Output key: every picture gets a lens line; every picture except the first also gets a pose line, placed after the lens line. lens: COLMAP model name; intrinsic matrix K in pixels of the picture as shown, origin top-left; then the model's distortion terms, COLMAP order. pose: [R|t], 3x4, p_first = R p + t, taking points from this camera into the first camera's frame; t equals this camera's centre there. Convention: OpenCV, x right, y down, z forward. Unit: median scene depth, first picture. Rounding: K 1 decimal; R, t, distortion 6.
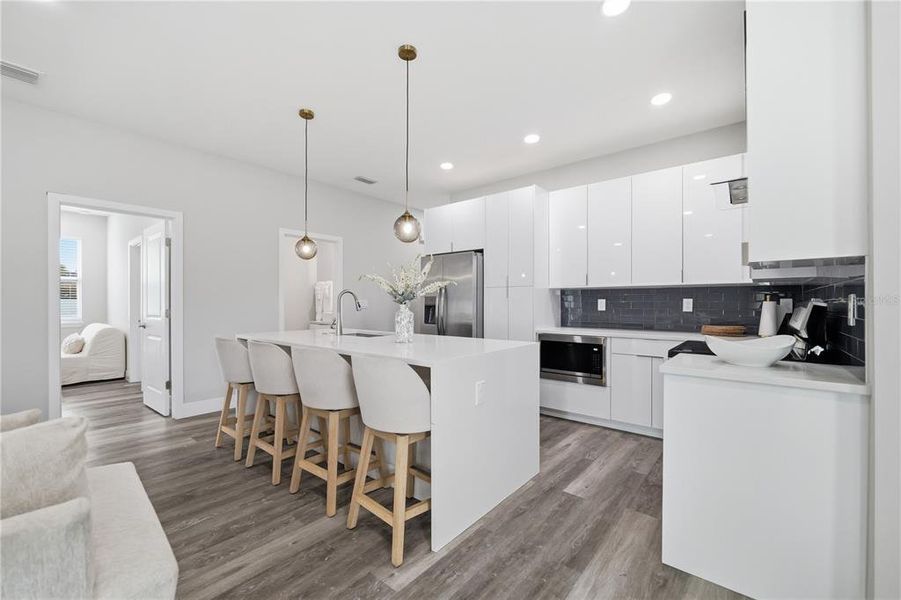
lens RADIAL K [[369.7, 0, 457.5], [0, 369.7, 312.0], [0, 0, 1]] dist [-0.015891, 0.000412]
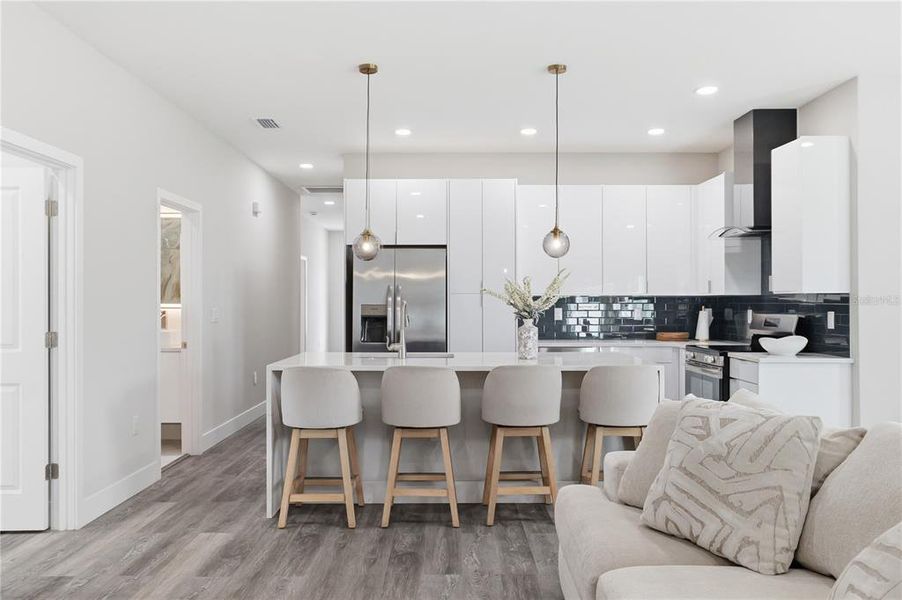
lens RADIAL K [[699.0, 0, 453.1], [0, 699.0, 300.8], [0, 0, 1]] dist [0.002965, -0.003443]
pose [[0.765522, 0.001270, 0.643409, -1.184200], [0.019718, 0.999482, -0.025433, -0.015847], [-0.643108, 0.032156, 0.765100, -0.206098]]
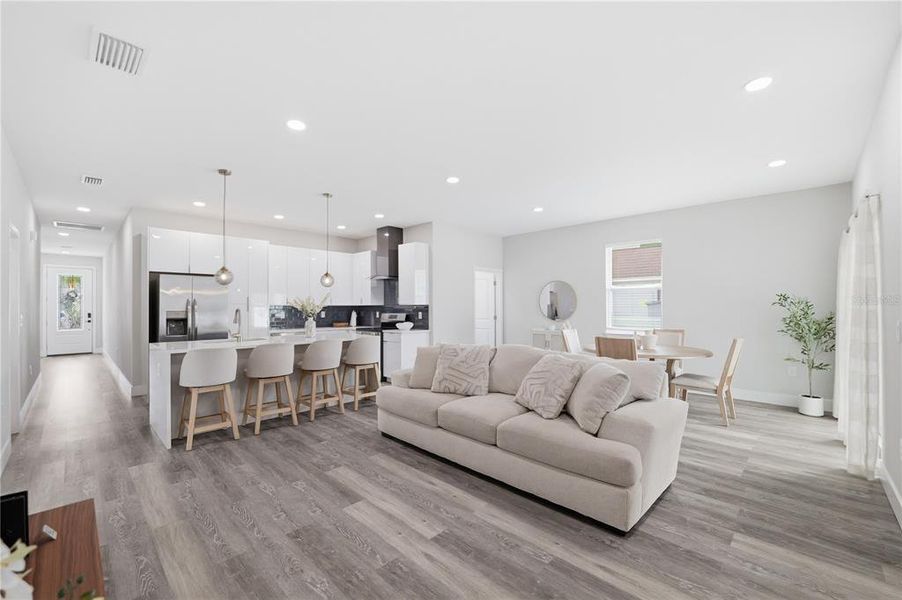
lens RADIAL K [[370.1, 0, 461.0], [0, 370.1, 305.6], [0, 0, 1]] dist [-0.015891, 0.000412]
pose [[0.056626, 0.004726, 0.998384, -1.614689], [0.034706, 0.999375, -0.006699, -0.028490], [-0.997792, 0.035029, 0.056426, 0.104770]]
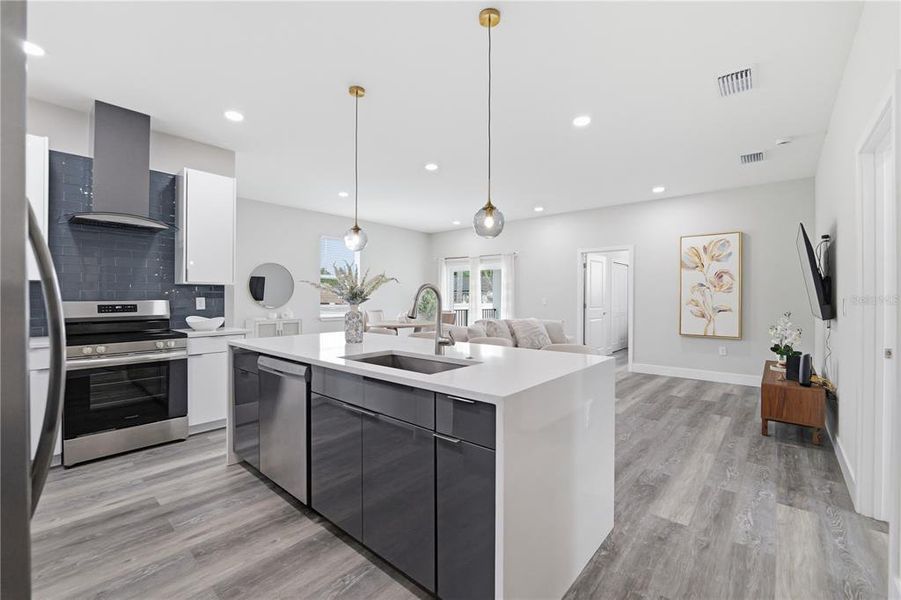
lens RADIAL K [[369.7, 0, 456.2], [0, 369.7, 298.7], [0, 0, 1]] dist [-0.015891, 0.000412]
pose [[-0.999654, -0.003008, 0.026129, -0.357685], [-0.002081, 0.999371, 0.035412, -0.050412], [-0.026219, 0.035345, -0.999031, 1.630727]]
